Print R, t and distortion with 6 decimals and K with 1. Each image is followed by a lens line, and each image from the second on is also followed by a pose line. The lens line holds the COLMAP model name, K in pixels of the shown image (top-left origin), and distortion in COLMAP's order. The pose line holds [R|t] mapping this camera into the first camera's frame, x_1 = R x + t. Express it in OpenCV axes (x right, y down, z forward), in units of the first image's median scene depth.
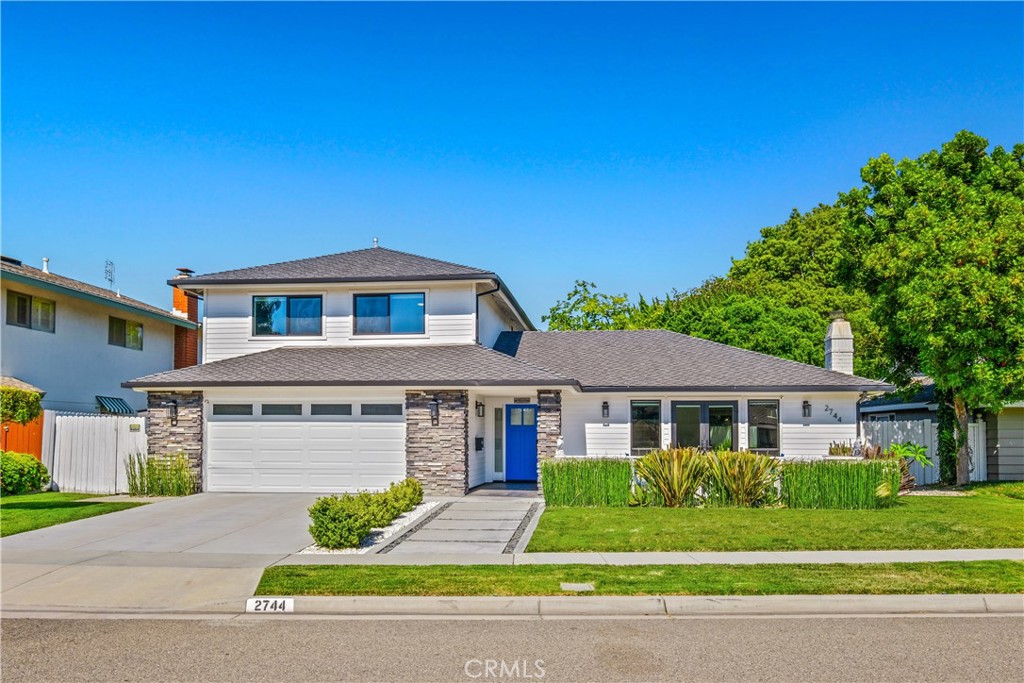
lens RADIAL K [[791.4, 0, 524.3], [0, 791.4, 314.2], [0, 0, 1]] dist [0.000998, 0.007125]
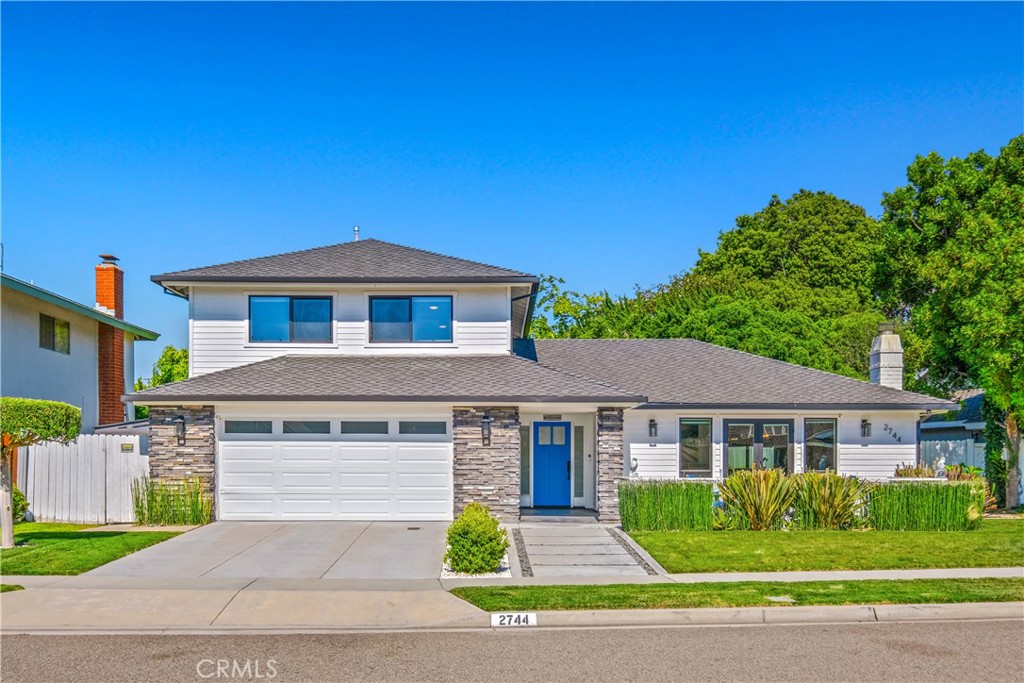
lens RADIAL K [[983.9, 0, 511.5], [0, 983.9, 343.5], [0, 0, 1]] dist [0.004090, 0.000000]
pose [[0.993089, 0.012933, 0.116648, -0.200541], [-0.017292, 0.999186, 0.036441, -0.016261], [-0.116081, -0.038206, 0.992505, -0.108819]]
